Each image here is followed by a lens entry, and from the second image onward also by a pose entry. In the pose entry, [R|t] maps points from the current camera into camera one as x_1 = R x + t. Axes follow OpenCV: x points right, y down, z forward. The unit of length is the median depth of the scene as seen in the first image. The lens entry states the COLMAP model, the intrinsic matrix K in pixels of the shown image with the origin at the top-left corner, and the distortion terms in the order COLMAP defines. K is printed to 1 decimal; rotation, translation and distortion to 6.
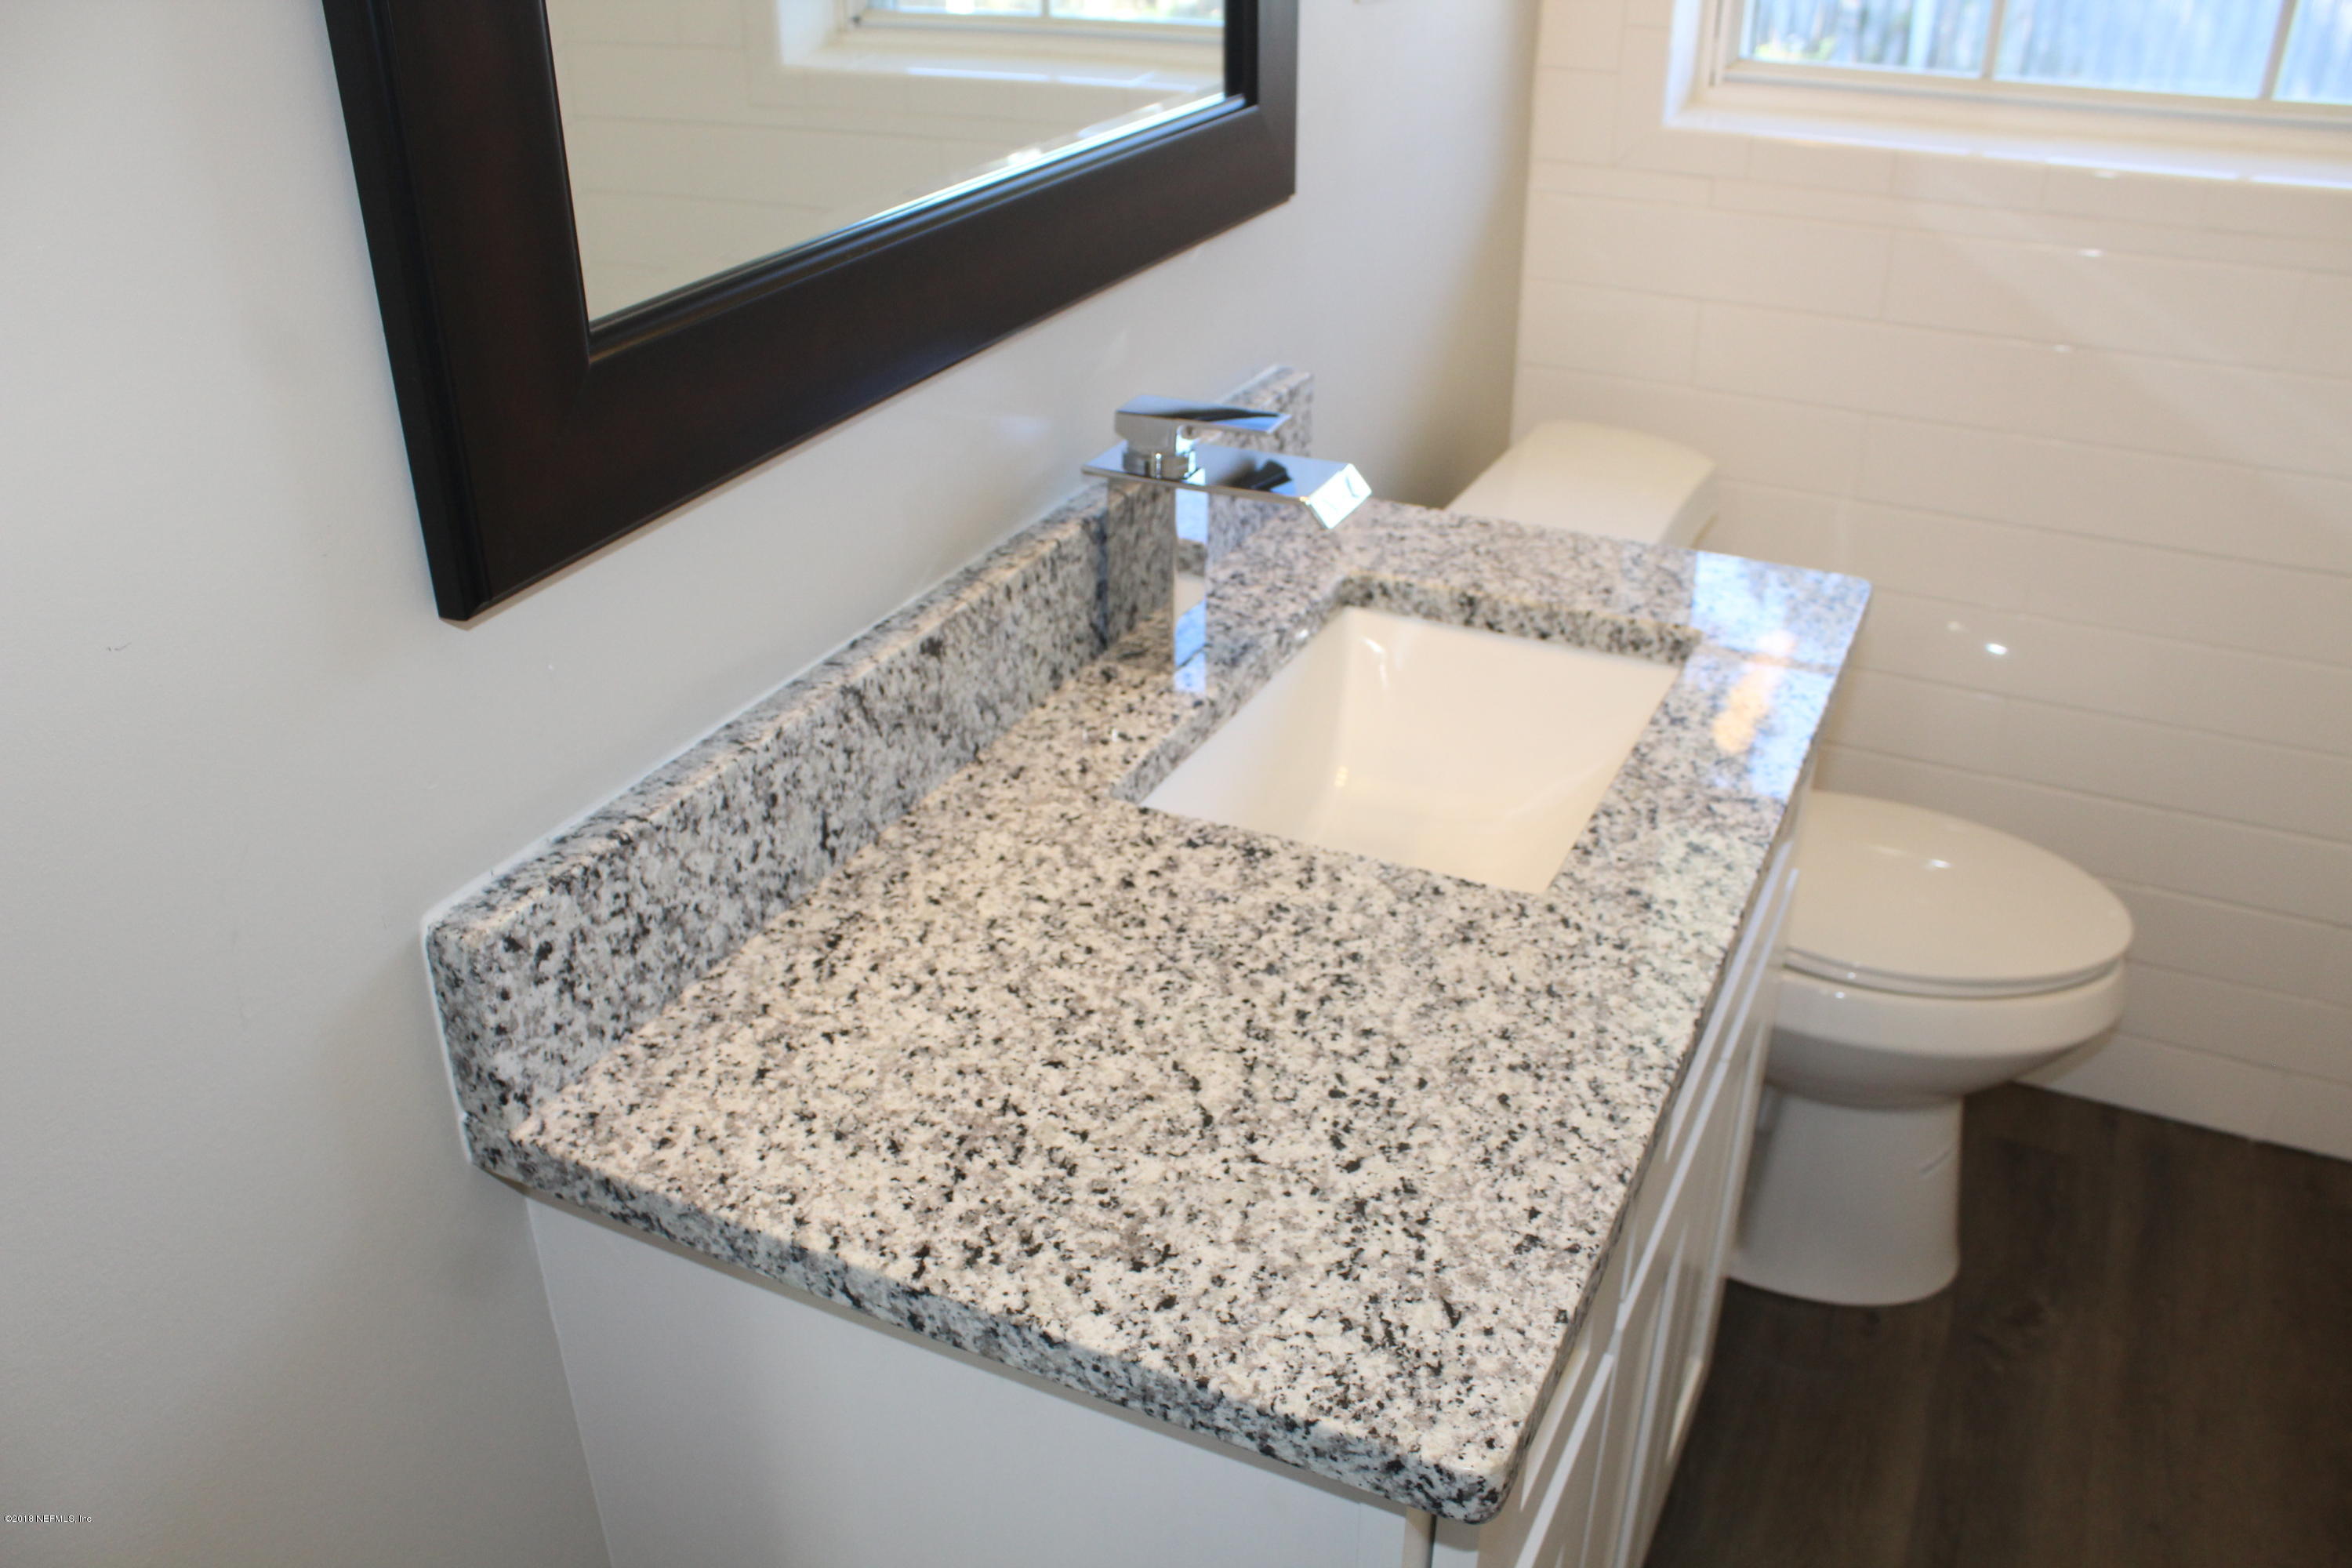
lens RADIAL K [[1974.1, 0, 1157.6], [0, 1974.1, 777.5], [0, 0, 1]] dist [-0.151996, 0.118406]
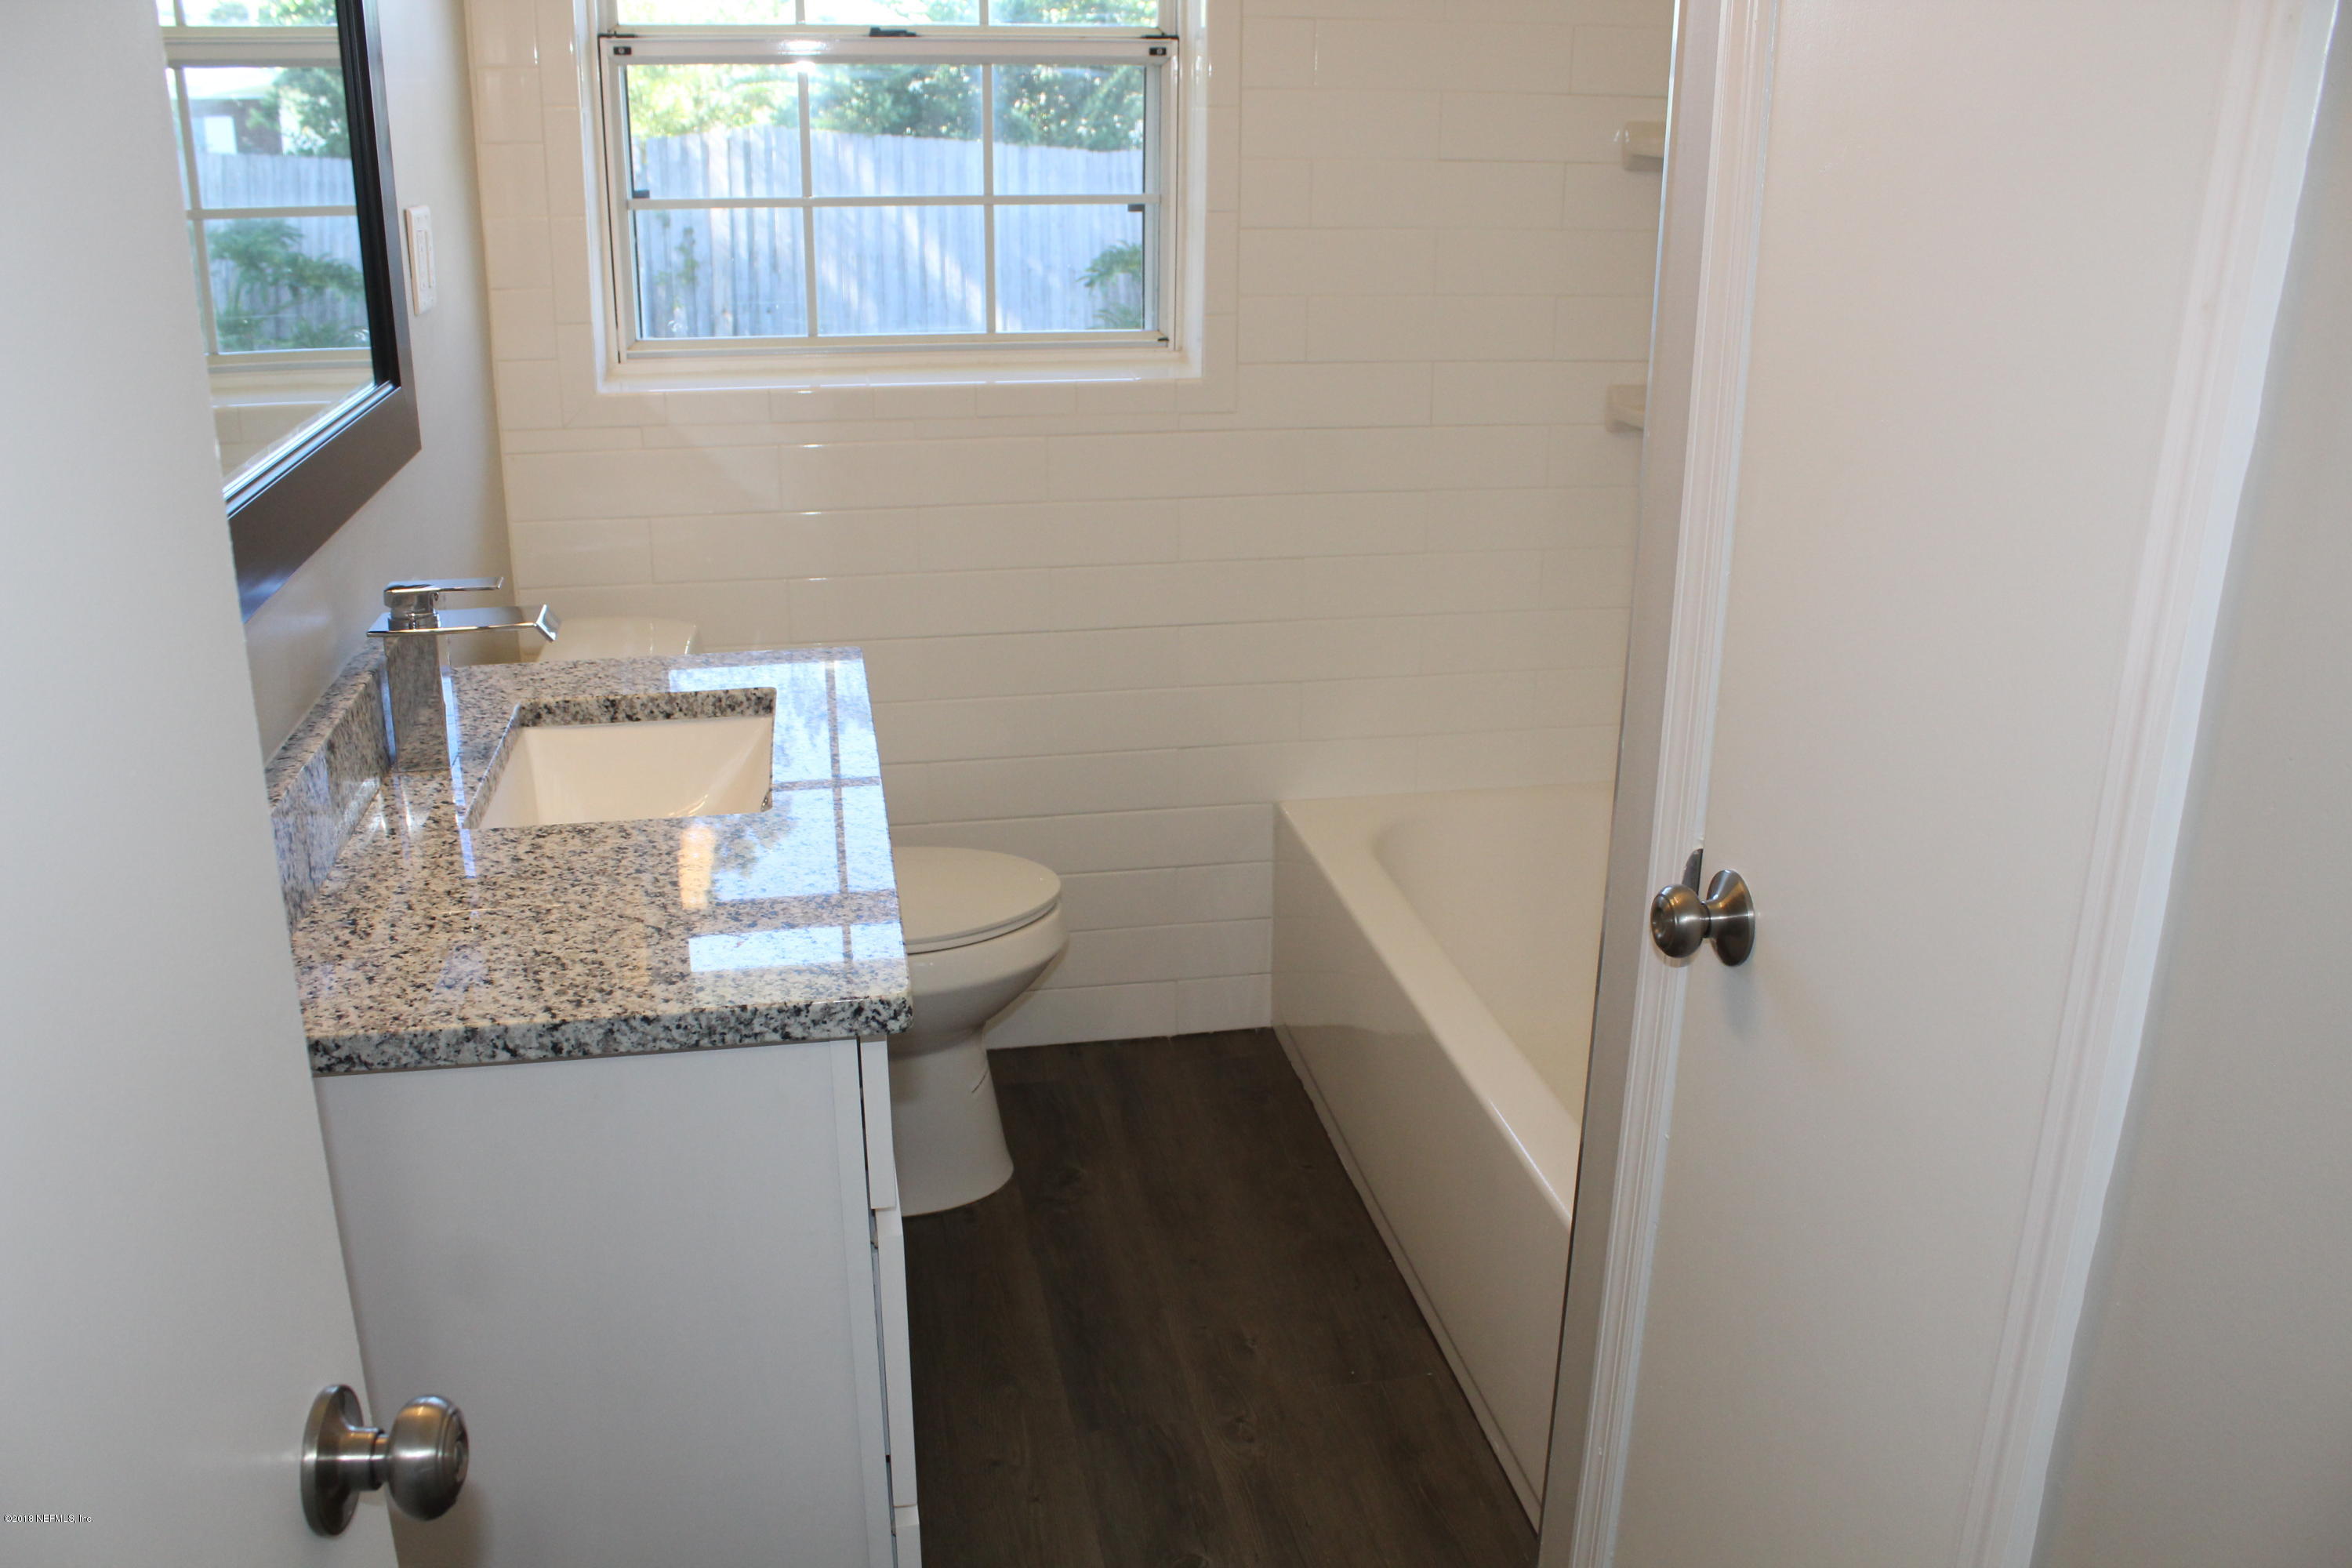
lens RADIAL K [[1974.1, 0, 1183.7], [0, 1974.1, 798.8], [0, 0, 1]] dist [-0.151996, 0.118406]
pose [[0.802572, -0.190605, 0.565286, -0.439277], [0.269213, 0.961328, -0.058075, 0.233449], [-0.532356, 0.198792, 0.822848, -0.518076]]
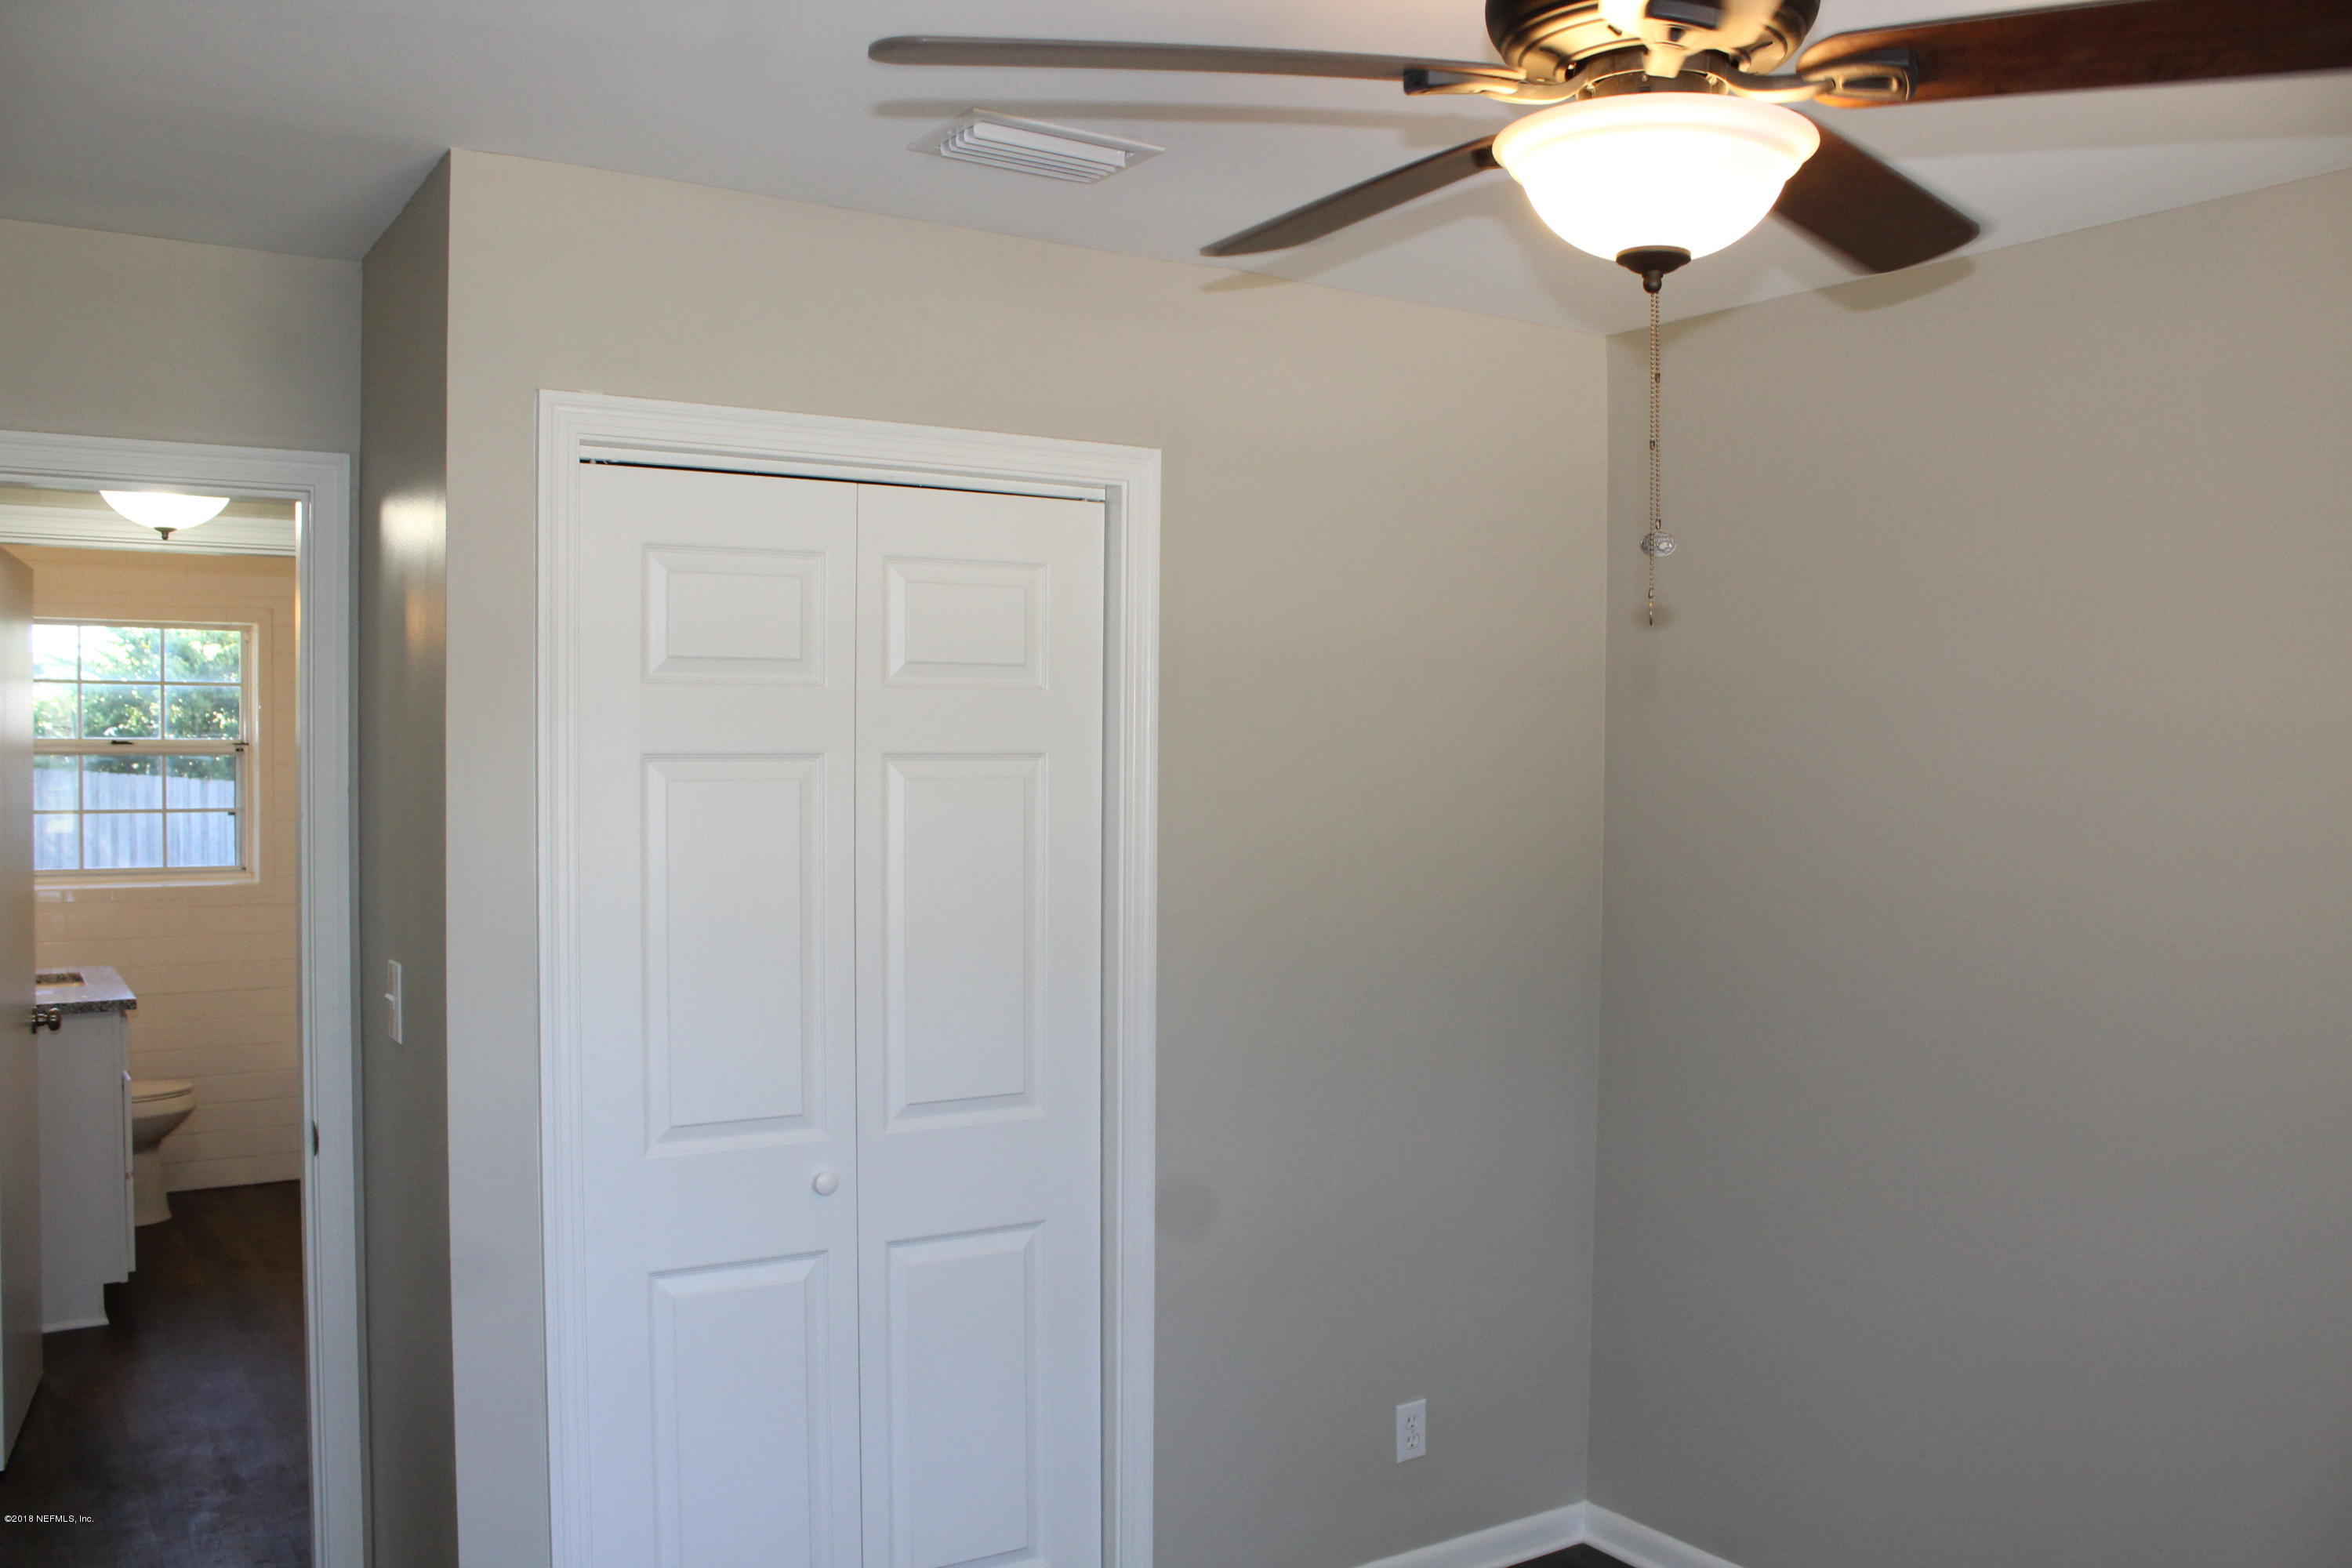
lens RADIAL K [[1974.1, 0, 1190.7], [0, 1974.1, 788.9], [0, 0, 1]] dist [-0.151996, 0.118406]
pose [[0.509822, -0.021642, 0.860007, -2.707494], [0.392969, 0.895150, -0.210430, 1.833786], [-0.765282, 0.445238, 0.464872, -3.949168]]
